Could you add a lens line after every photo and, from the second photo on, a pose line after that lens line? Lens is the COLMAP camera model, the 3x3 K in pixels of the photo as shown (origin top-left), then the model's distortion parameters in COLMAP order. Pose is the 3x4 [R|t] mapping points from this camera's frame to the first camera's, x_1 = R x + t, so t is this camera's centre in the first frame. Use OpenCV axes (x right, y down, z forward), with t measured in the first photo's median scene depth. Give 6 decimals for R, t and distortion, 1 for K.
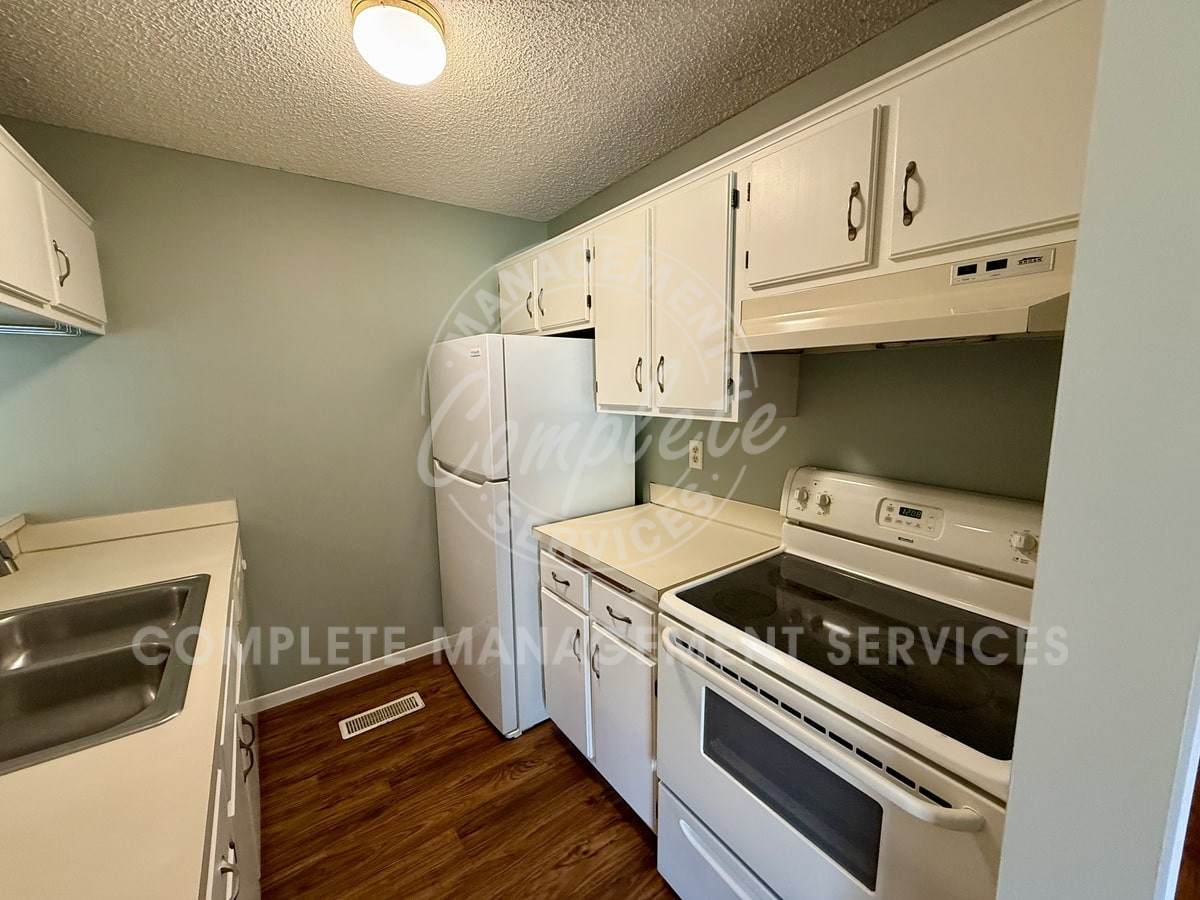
lens RADIAL K [[476.6, 0, 597.5], [0, 476.6, 451.1], [0, 0, 1]] dist [0.000818, -0.000098]
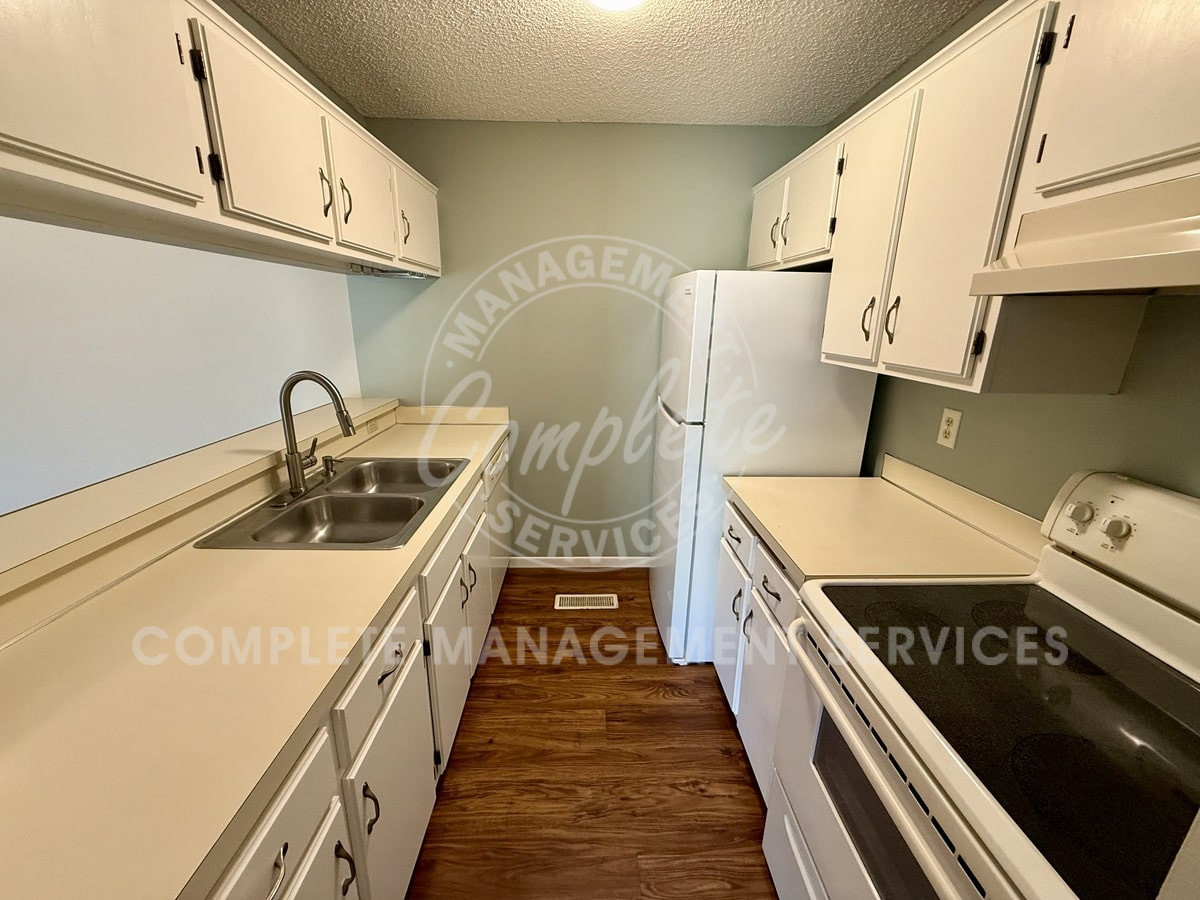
lens RADIAL K [[476.6, 0, 597.1], [0, 476.6, 451.3], [0, 0, 1]] dist [0.000818, -0.000098]
pose [[0.825914, 0.181279, -0.533858, 0.190558], [-0.107522, 0.980164, 0.166484, -0.028763], [0.553449, -0.080100, 0.829023, 0.065551]]
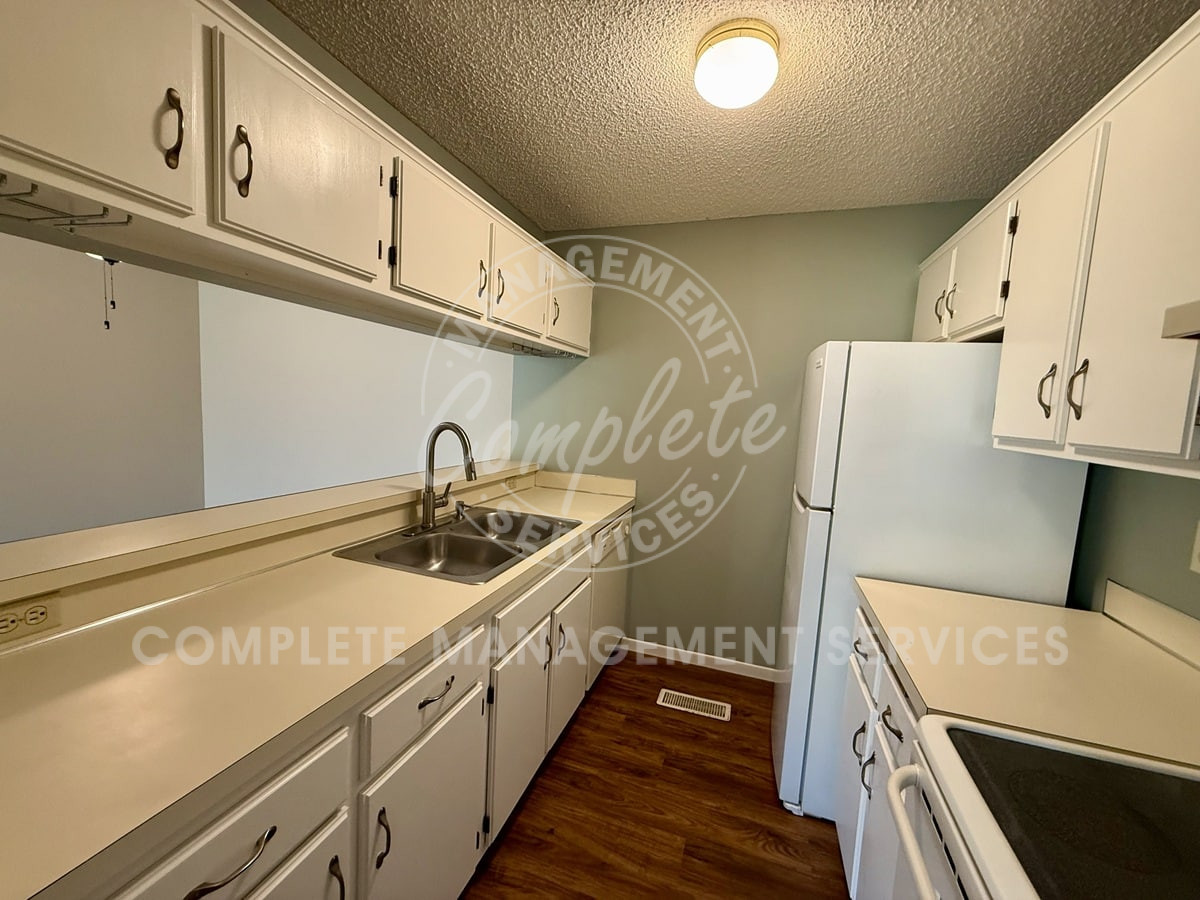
lens RADIAL K [[476.6, 0, 597.5], [0, 476.6, 451.2], [0, 0, 1]] dist [0.000818, -0.000098]
pose [[0.577443, 0.126501, -0.806571, 0.279575], [-0.178340, 0.983610, 0.026589, 0.008643], [0.796715, 0.128491, 0.590539, 0.168423]]
